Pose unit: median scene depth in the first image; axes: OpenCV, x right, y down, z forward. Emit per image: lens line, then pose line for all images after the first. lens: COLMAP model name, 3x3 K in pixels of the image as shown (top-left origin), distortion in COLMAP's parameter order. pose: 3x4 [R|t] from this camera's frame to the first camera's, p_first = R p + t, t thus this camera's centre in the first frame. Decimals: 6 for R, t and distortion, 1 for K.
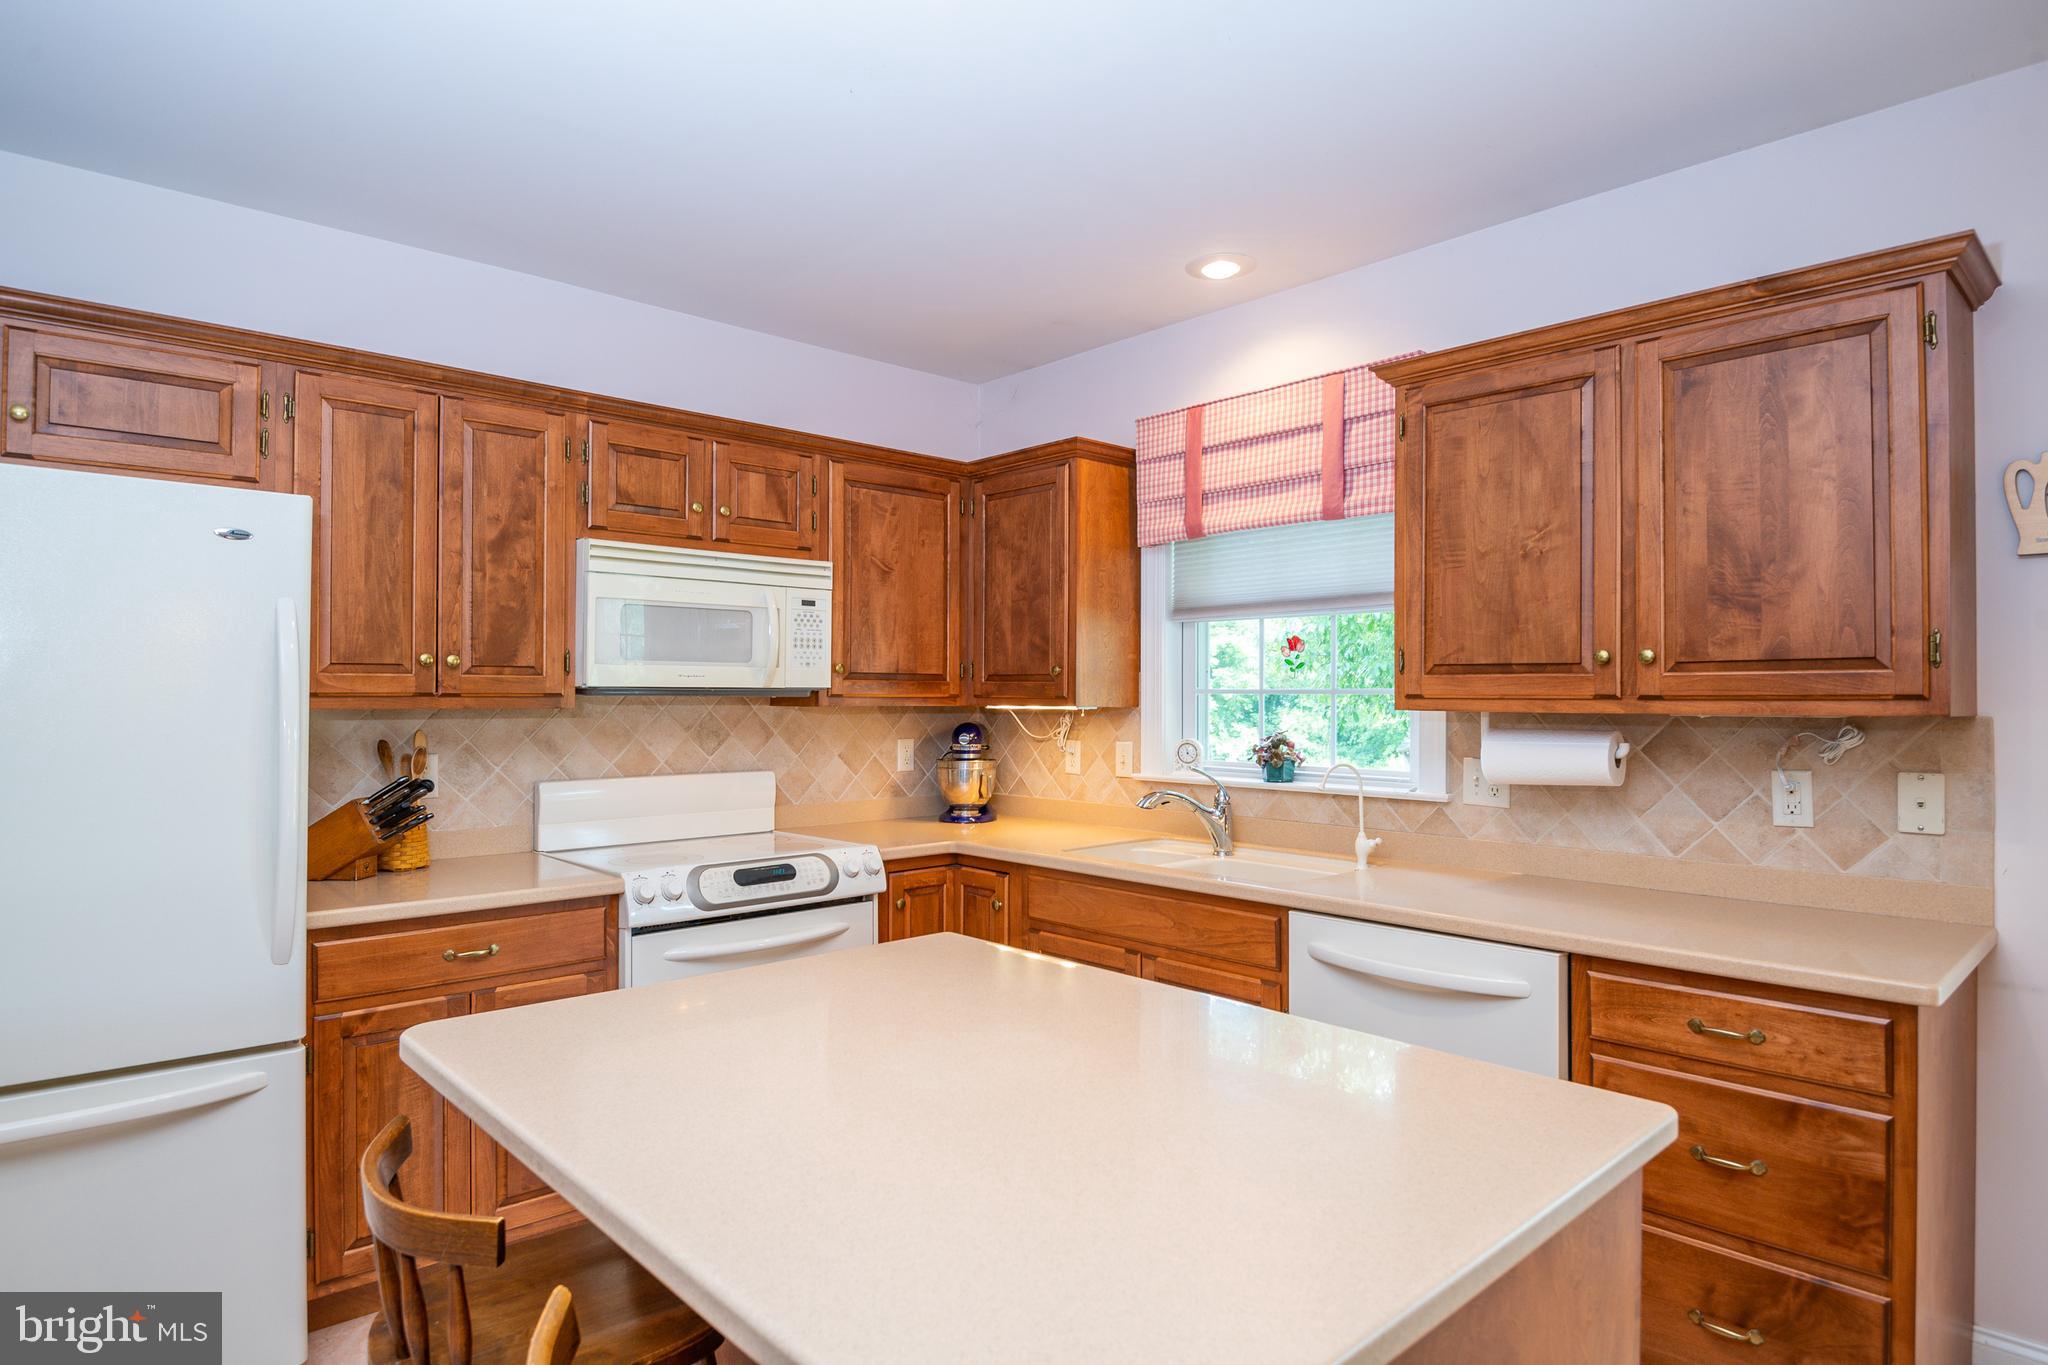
lens RADIAL K [[1139.3, 0, 1024.0], [0, 1139.3, 682.5], [0, 0, 1]] dist [0.027147, -0.048124]
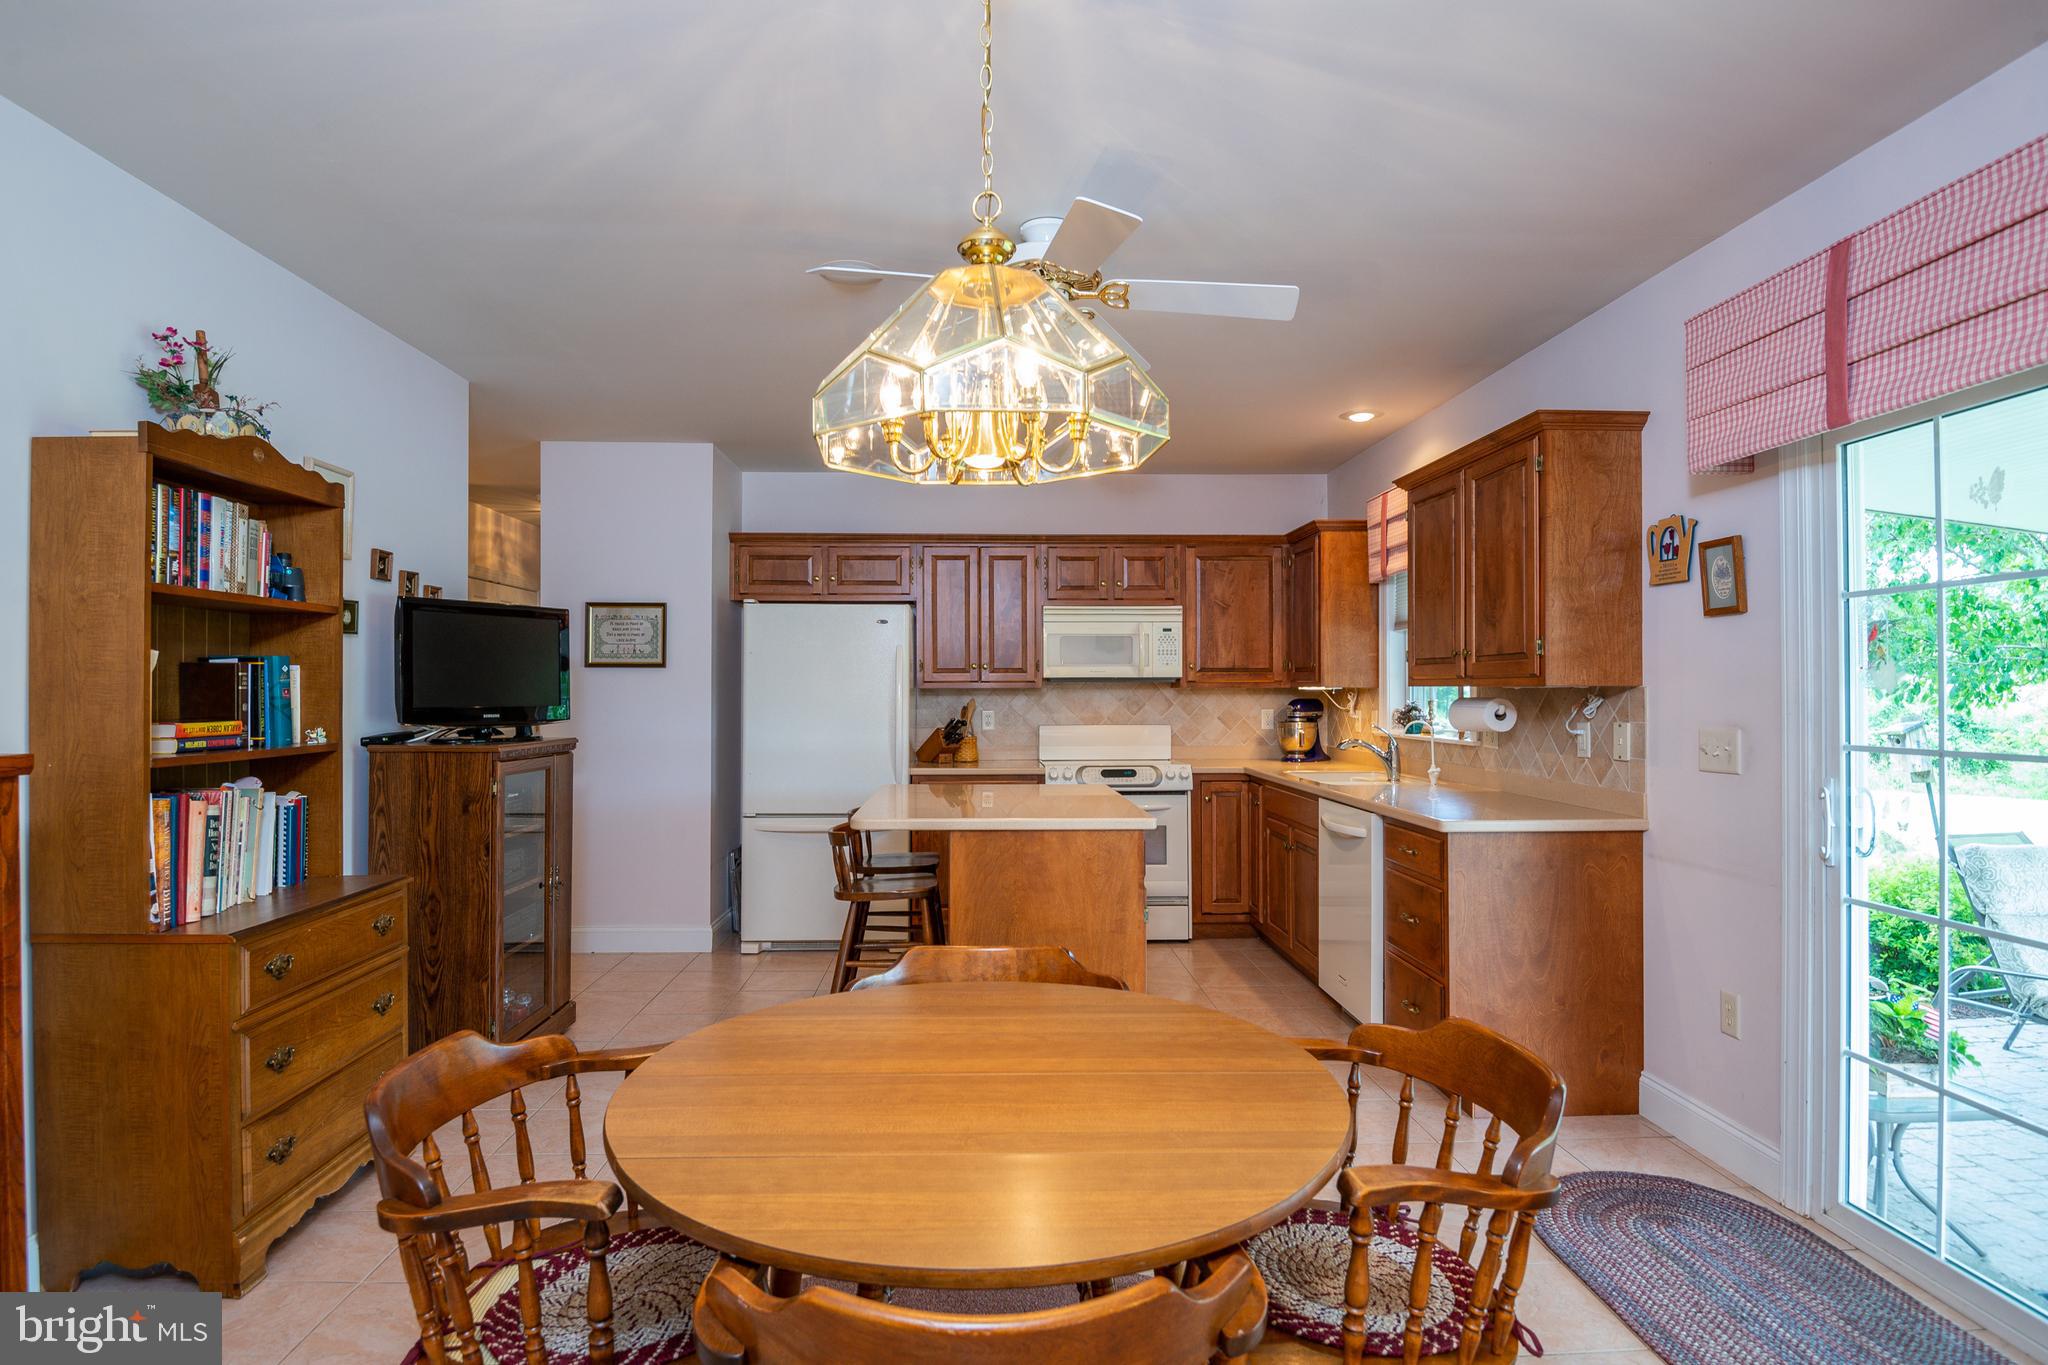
lens RADIAL K [[1095.9, 0, 1013.0], [0, 1095.9, 676.9], [0, 0, 1]] dist [0.027581, -0.043520]
pose [[0.761693, -0.010236, -0.647857, 0.777493], [0.009880, 0.999942, -0.004182, 0.009631], [0.647862, -0.003215, 0.761751, -0.495753]]
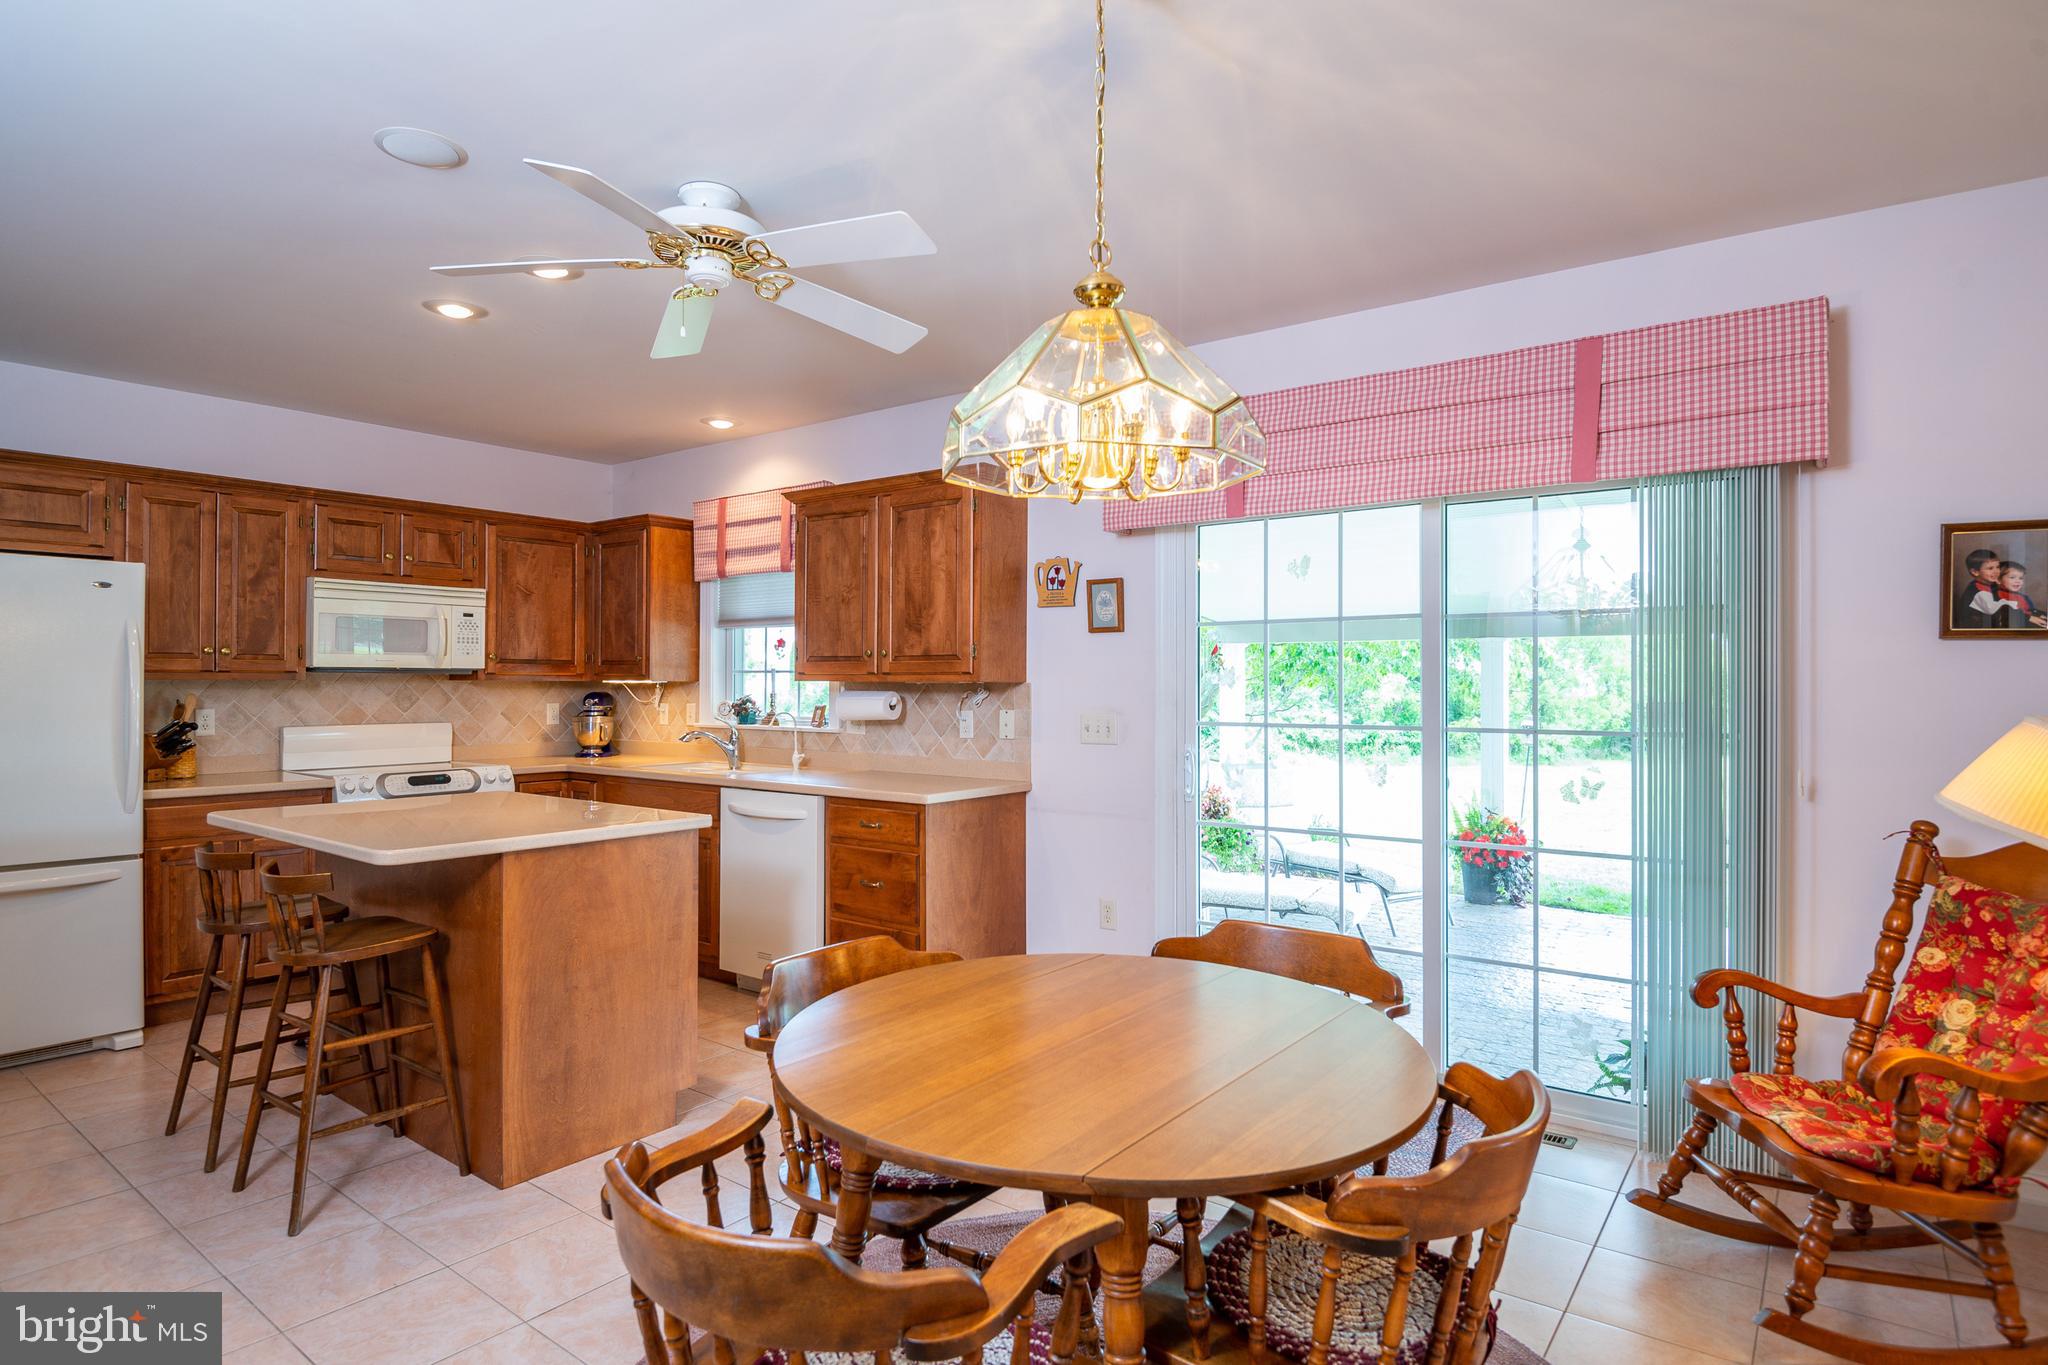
lens RADIAL K [[1095.9, 0, 1013.0], [0, 1095.9, 676.9], [0, 0, 1]] dist [0.027581, -0.043520]
pose [[0.985687, 0.001535, 0.168577, 0.314546], [-0.002854, 0.999967, 0.007581, 0.002751], [-0.168560, -0.007953, 0.985659, -0.670202]]
